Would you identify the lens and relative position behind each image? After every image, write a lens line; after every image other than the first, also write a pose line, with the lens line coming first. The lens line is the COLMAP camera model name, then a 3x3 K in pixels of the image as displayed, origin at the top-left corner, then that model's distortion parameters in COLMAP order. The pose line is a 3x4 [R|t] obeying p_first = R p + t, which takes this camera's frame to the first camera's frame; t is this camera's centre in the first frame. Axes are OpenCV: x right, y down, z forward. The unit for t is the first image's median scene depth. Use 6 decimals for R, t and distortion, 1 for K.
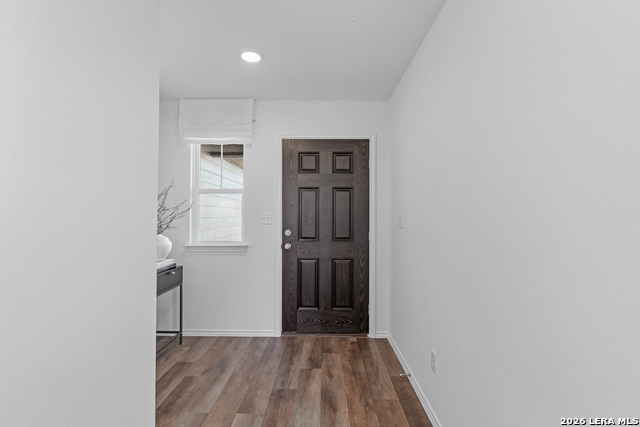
lens RADIAL K [[303.0, 0, 320.5], [0, 303.0, 213.4], [0, 0, 1]] dist [-0.000425, -0.000124]
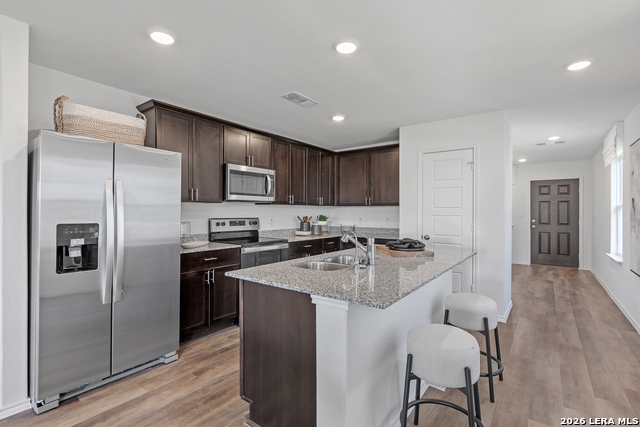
lens RADIAL K [[303.0, 0, 319.0], [0, 303.0, 213.6], [0, 0, 1]] dist [-0.000425, -0.000124]
pose [[0.817445, -0.001412, -0.576005, -0.114108], [0.003212, 0.999993, 0.002107, -0.001924], [0.575998, -0.003573, 0.817443, -1.854700]]
